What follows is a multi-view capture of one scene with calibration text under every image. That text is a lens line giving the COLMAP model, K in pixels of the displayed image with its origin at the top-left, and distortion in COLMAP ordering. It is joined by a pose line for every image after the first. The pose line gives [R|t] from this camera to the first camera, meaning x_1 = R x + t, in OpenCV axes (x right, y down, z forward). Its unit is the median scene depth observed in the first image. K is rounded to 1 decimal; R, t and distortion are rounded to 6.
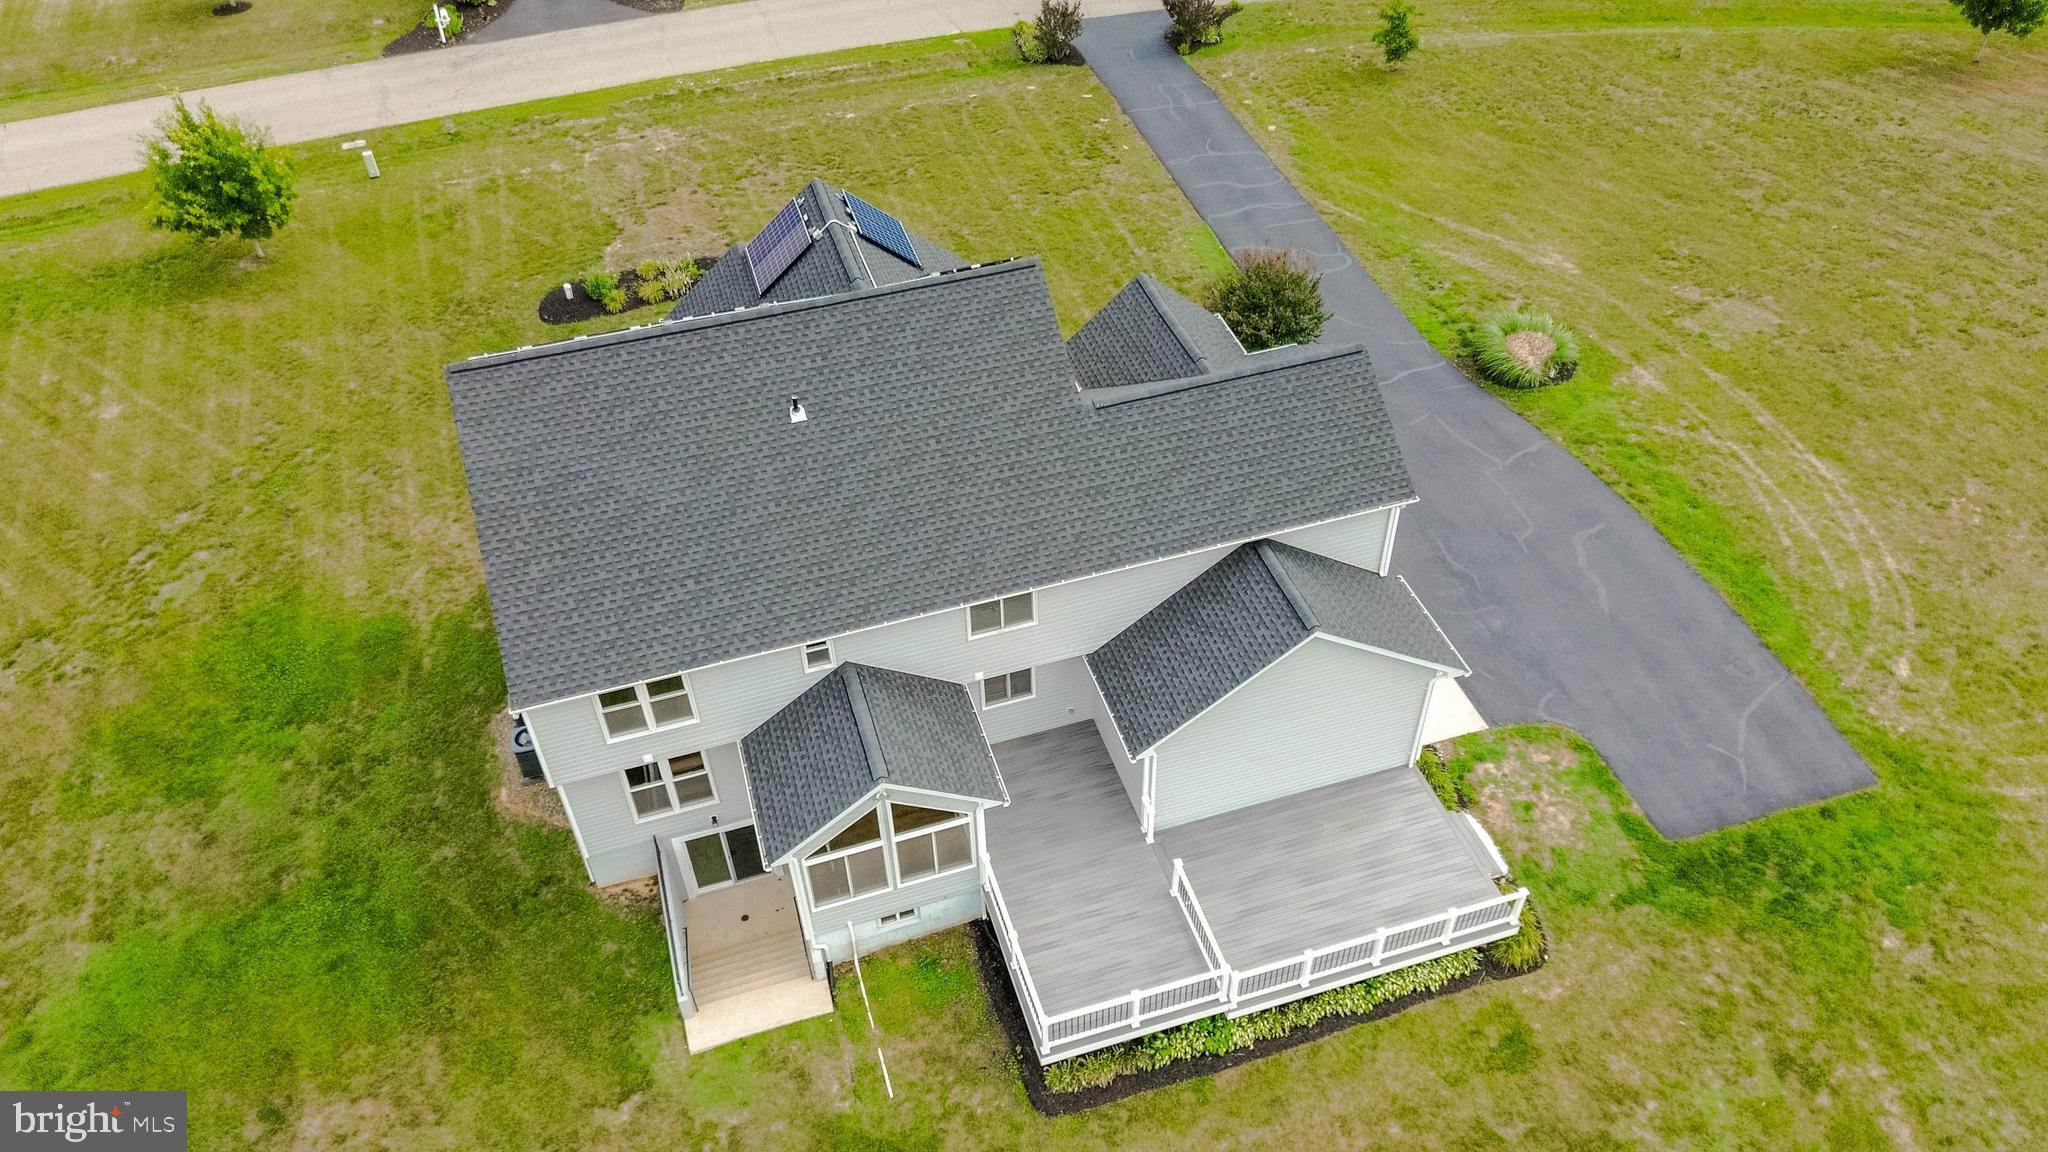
lens RADIAL K [[1448.8, 0, 1024.9], [0, 1448.8, 575.1], [0, 0, 1]] dist [0.057831, -0.054061]
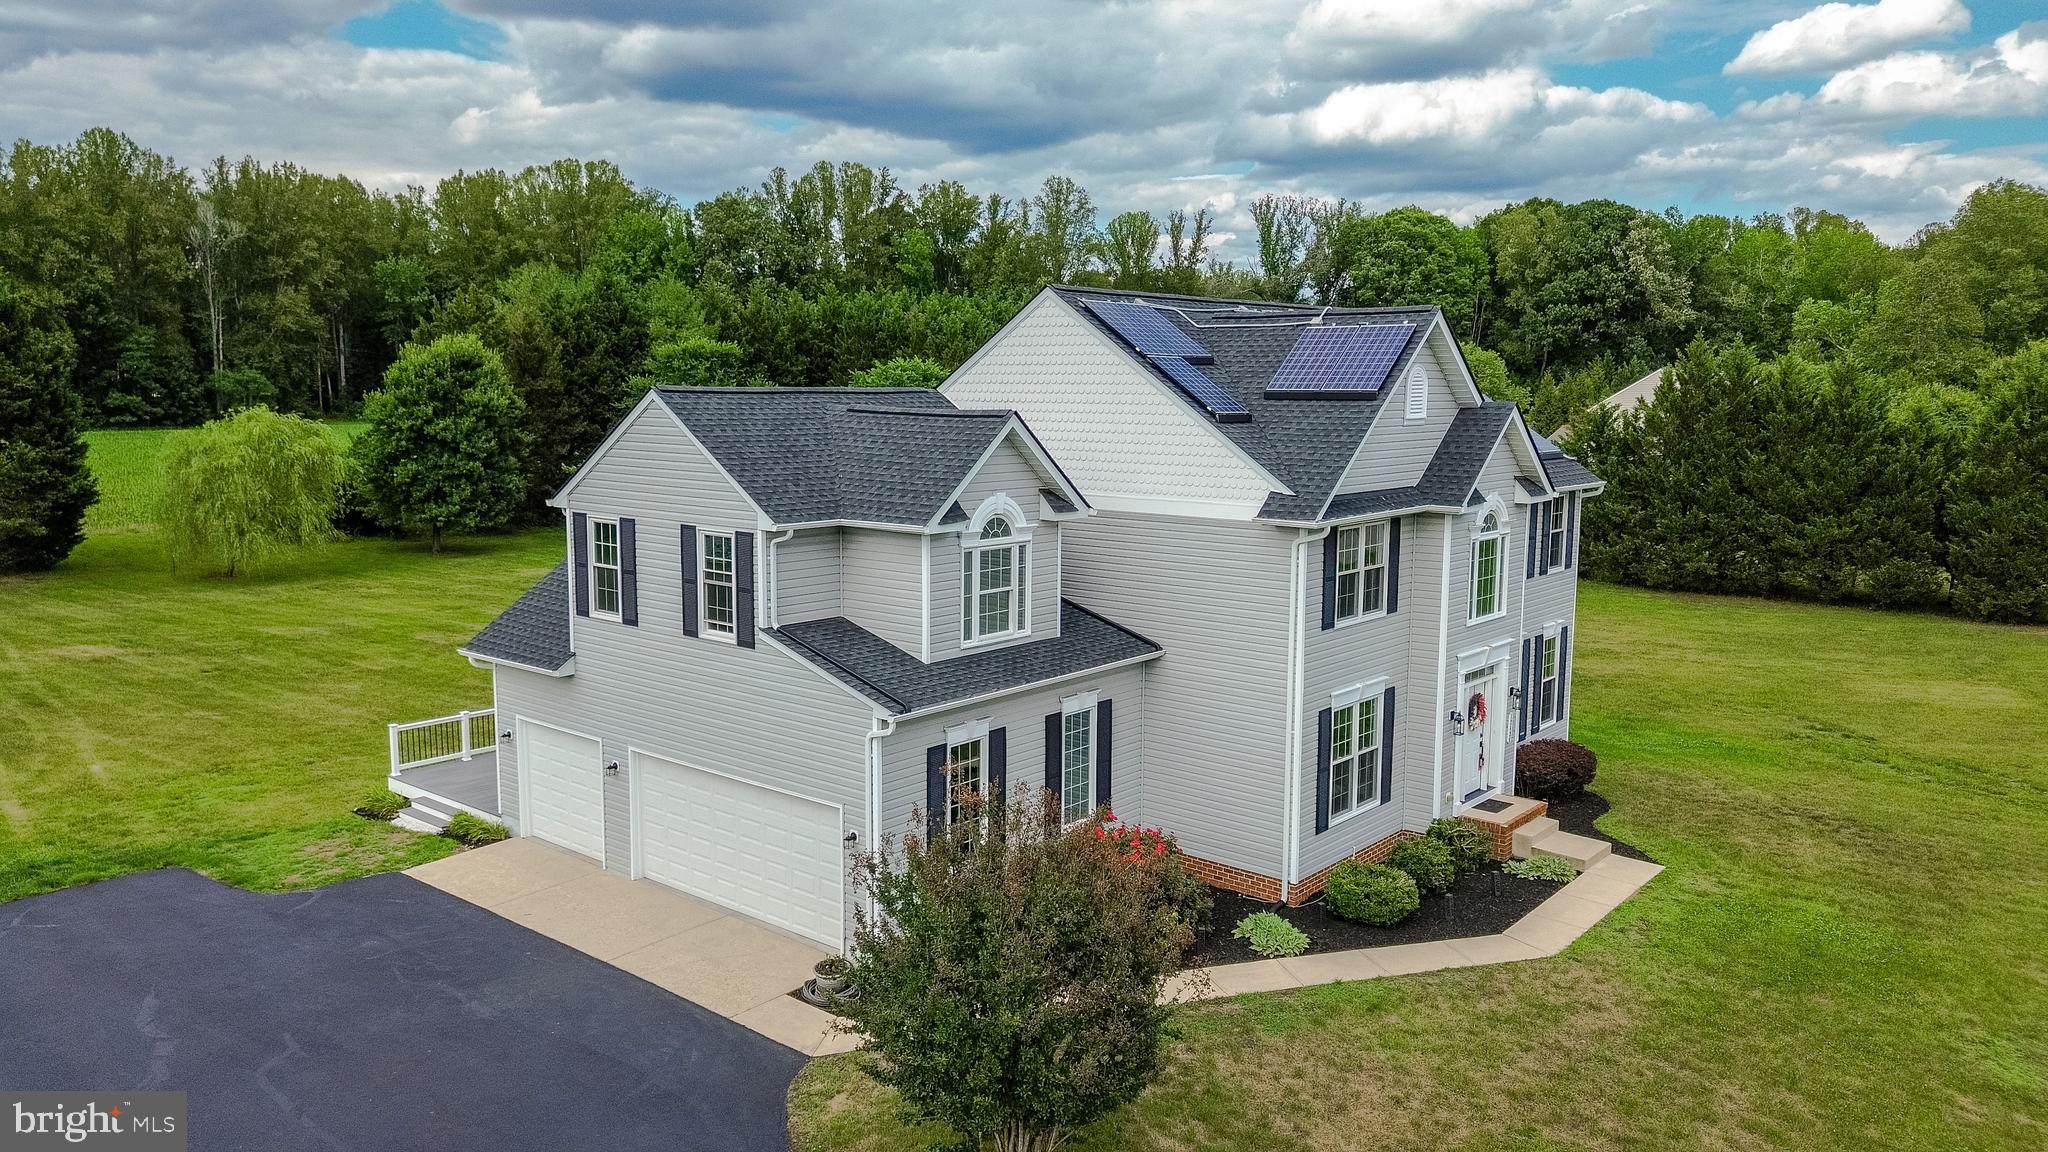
lens RADIAL K [[1450.7, 0, 1023.8], [0, 1450.7, 569.0], [0, 0, 1]] dist [0.073985, -0.075997]
pose [[-0.845402, 0.088598, -0.526732, 0.434554], [-0.357726, 0.638396, 0.681529, -0.618242], [0.396646, 0.764592, -0.508007, 1.401998]]
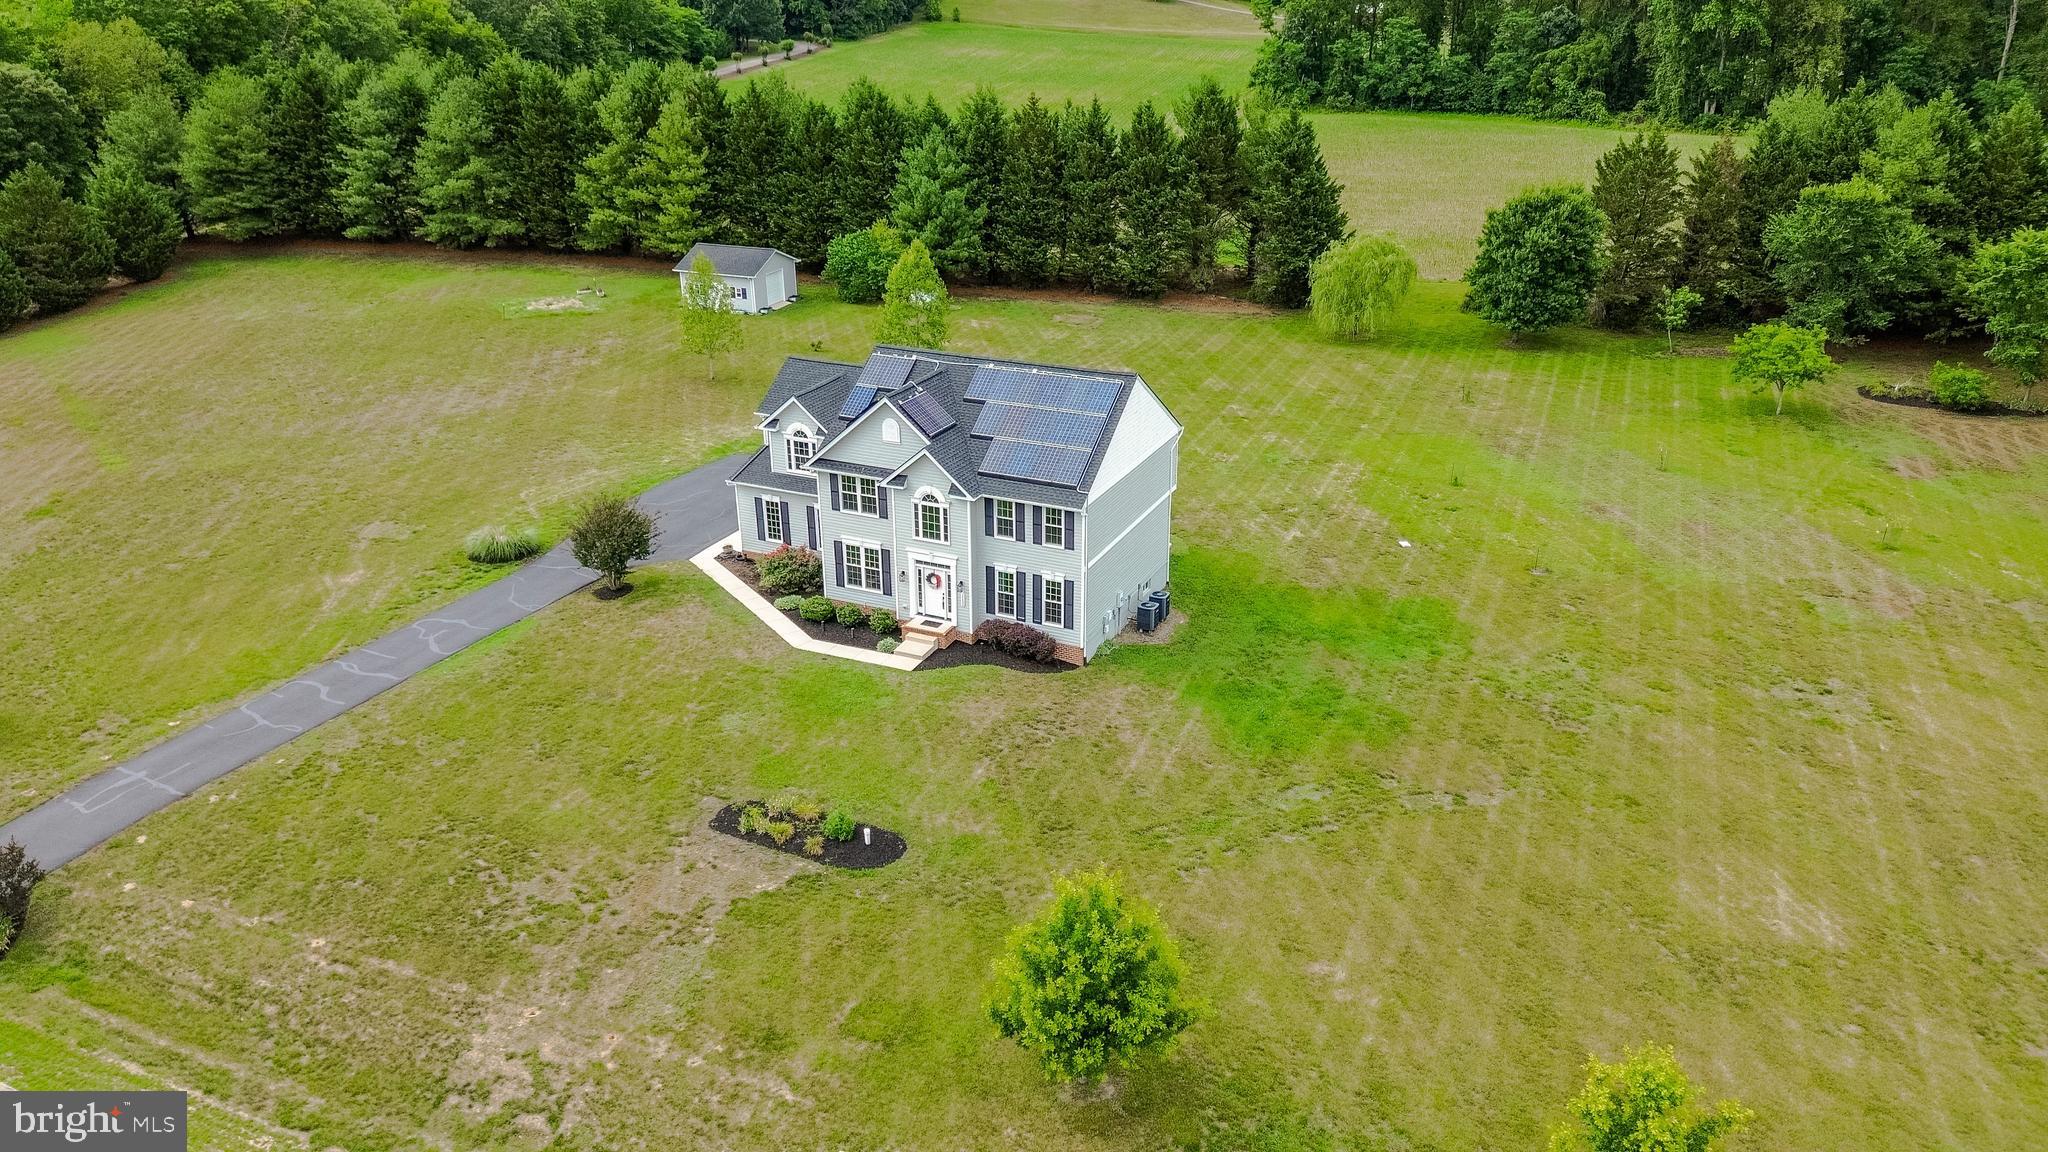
lens RADIAL K [[1450.7, 0, 1023.8], [0, 1450.7, 569.0], [0, 0, 1]] dist [0.073985, -0.075997]
pose [[-0.739036, -0.233534, 0.631892, -1.365946], [0.481003, 0.473797, 0.737667, -1.335487], [-0.471659, 0.849104, -0.237823, 1.498371]]
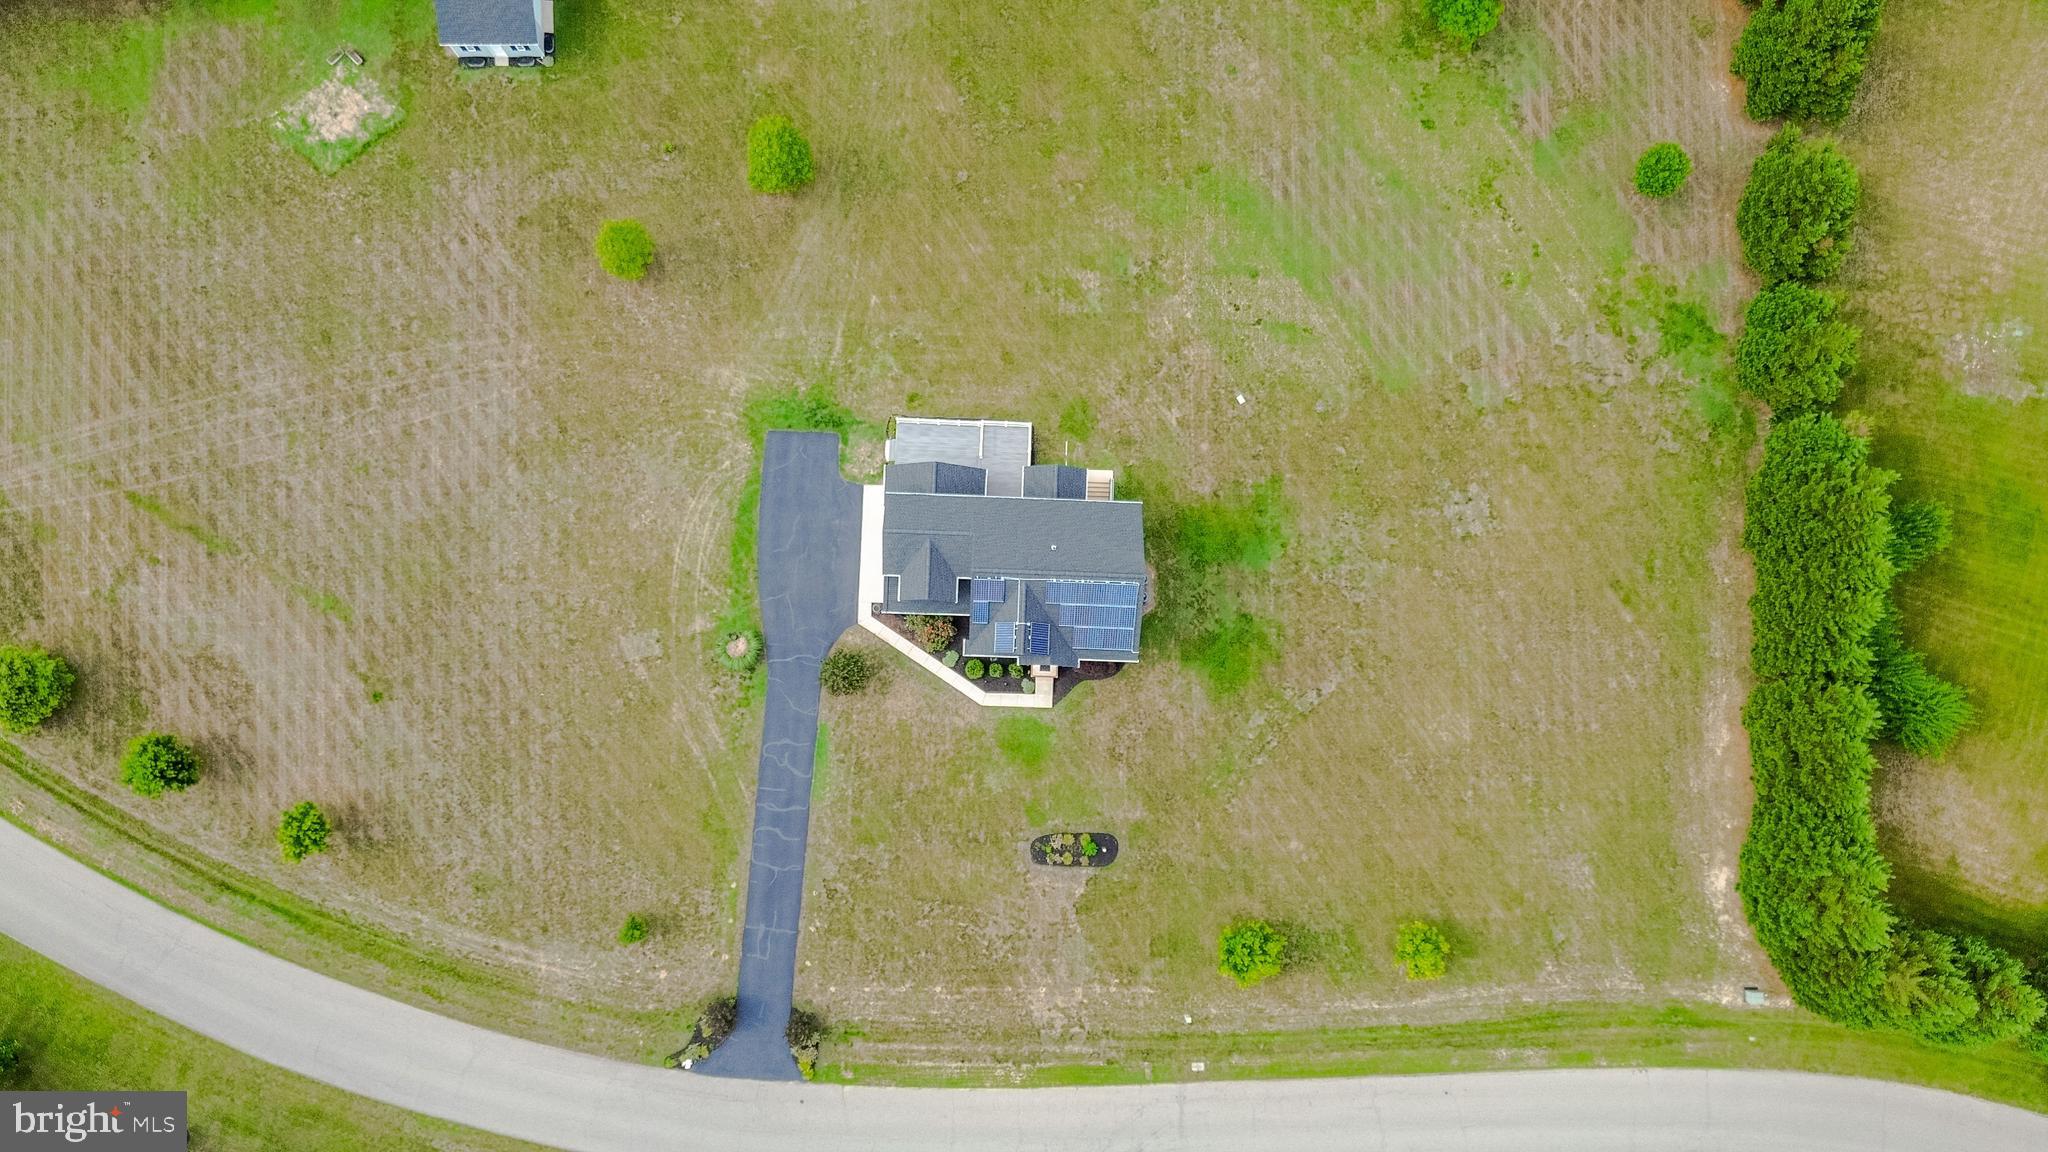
lens RADIAL K [[1440.9, 0, 1021.3], [0, 1440.9, 567.6], [0, 0, 1]] dist [0.112369, -0.228954]
pose [[-0.944053, -0.328178, 0.032598, -0.181966], [0.222736, -0.561579, 0.796880, -2.520967], [-0.243212, 0.759558, 0.603257, -0.901573]]
